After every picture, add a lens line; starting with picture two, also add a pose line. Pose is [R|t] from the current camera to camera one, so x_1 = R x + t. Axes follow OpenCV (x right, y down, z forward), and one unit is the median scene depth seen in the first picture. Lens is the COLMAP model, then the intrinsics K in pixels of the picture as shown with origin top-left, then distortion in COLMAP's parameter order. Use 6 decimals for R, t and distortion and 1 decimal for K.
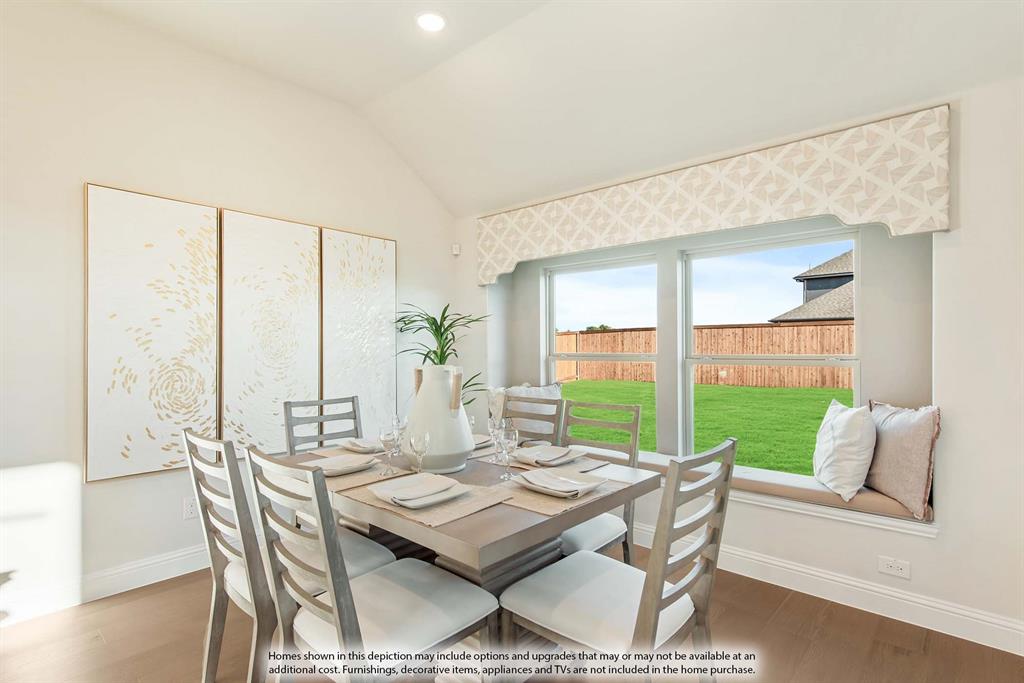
lens RADIAL K [[508.8, 0, 513.6], [0, 508.8, 348.4], [0, 0, 1]] dist [0.015357, -0.002644]
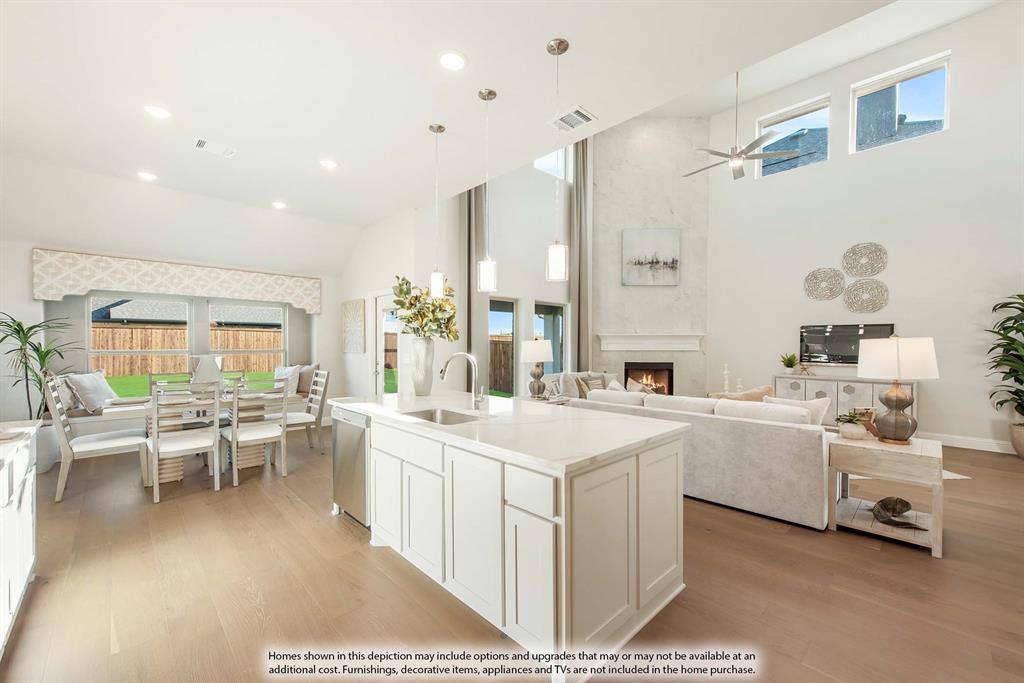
lens RADIAL K [[418.7, 0, 516.6], [0, 418.7, 343.8], [0, 0, 1]] dist [0.007168, -0.003245]
pose [[0.059830, 0.004499, 0.998198, -1.492776], [-0.000055, 0.999990, -0.004504, -0.009260], [-0.998209, 0.000214, 0.059829, -0.406791]]
